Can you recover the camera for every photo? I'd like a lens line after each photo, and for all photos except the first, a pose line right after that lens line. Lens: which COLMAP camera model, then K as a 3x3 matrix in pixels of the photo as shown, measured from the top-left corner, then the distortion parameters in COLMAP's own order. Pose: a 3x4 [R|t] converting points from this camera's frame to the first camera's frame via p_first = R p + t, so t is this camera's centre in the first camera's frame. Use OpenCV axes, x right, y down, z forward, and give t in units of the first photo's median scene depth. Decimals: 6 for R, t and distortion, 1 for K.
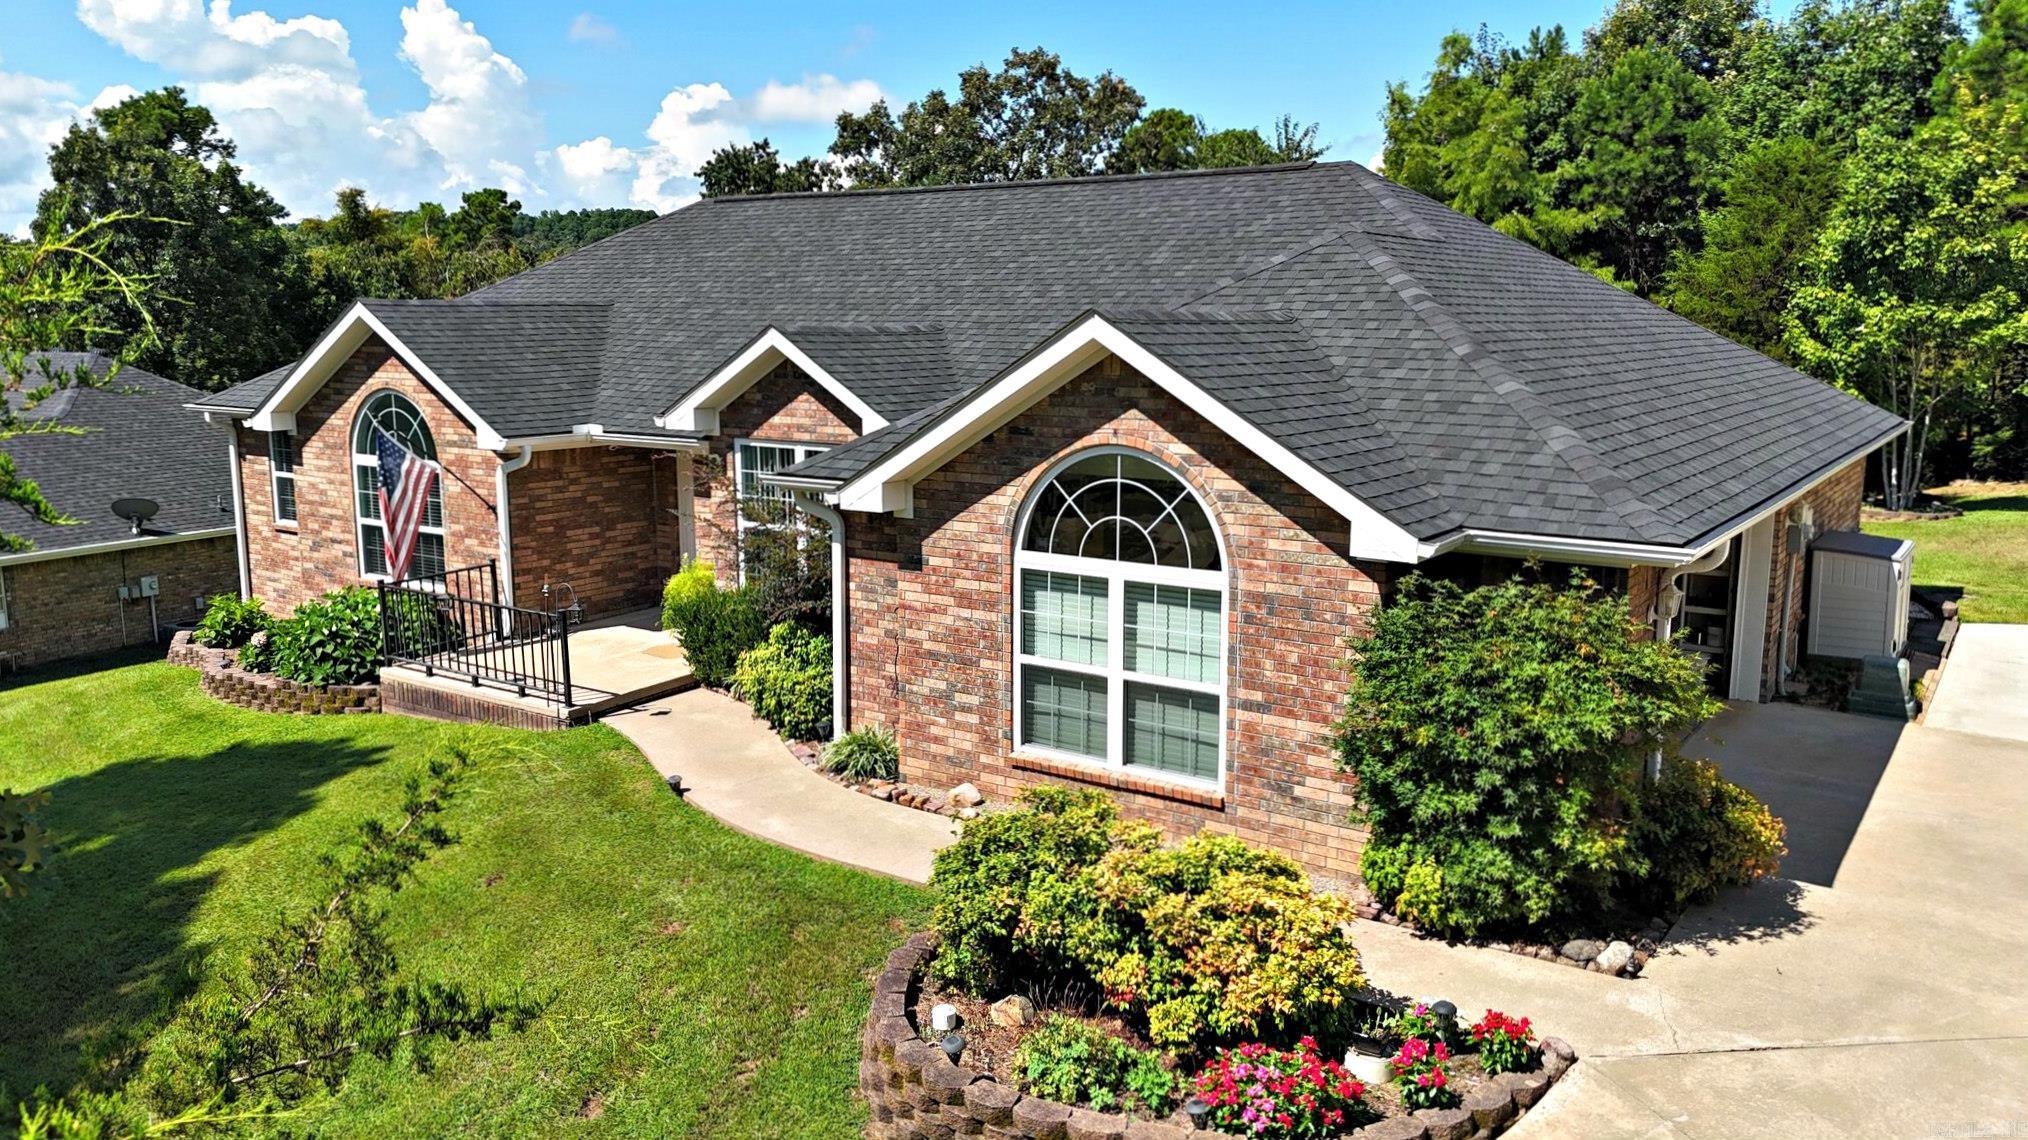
lens RADIAL K [[1526.6, 0, 1024.2], [0, 1526.6, 570.5], [0, 0, 1]] dist [0.046559, -0.026326]
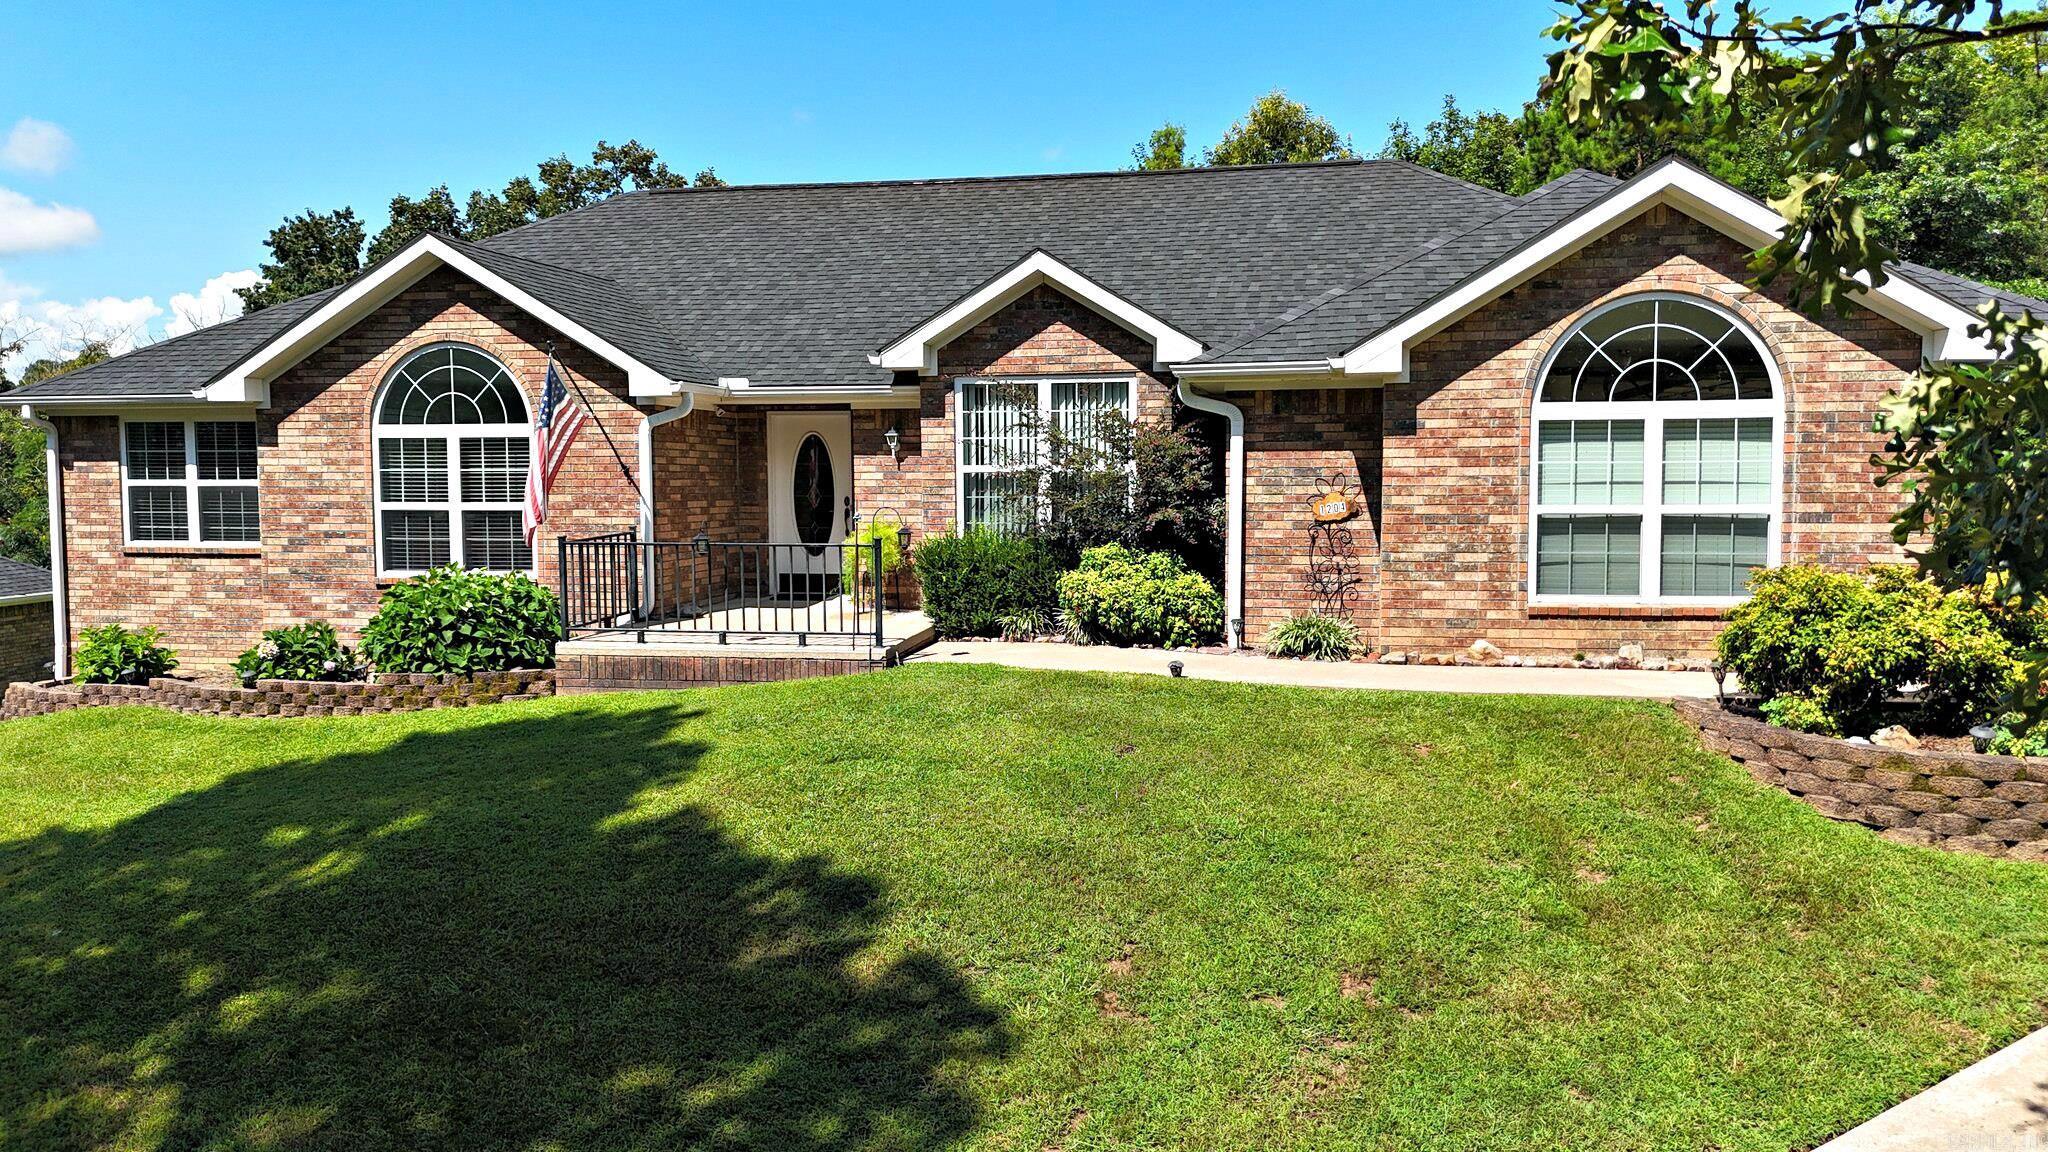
lens RADIAL K [[1541.6, 0, 1032.3], [0, 1541.6, 587.7], [0, 0, 1]] dist [0.046559, -0.026326]
pose [[0.918529, -0.032142, 0.394045, -0.698656], [0.070094, 0.994140, -0.082299, 0.165083], [-0.389090, 0.103215, 0.915399, 0.169012]]
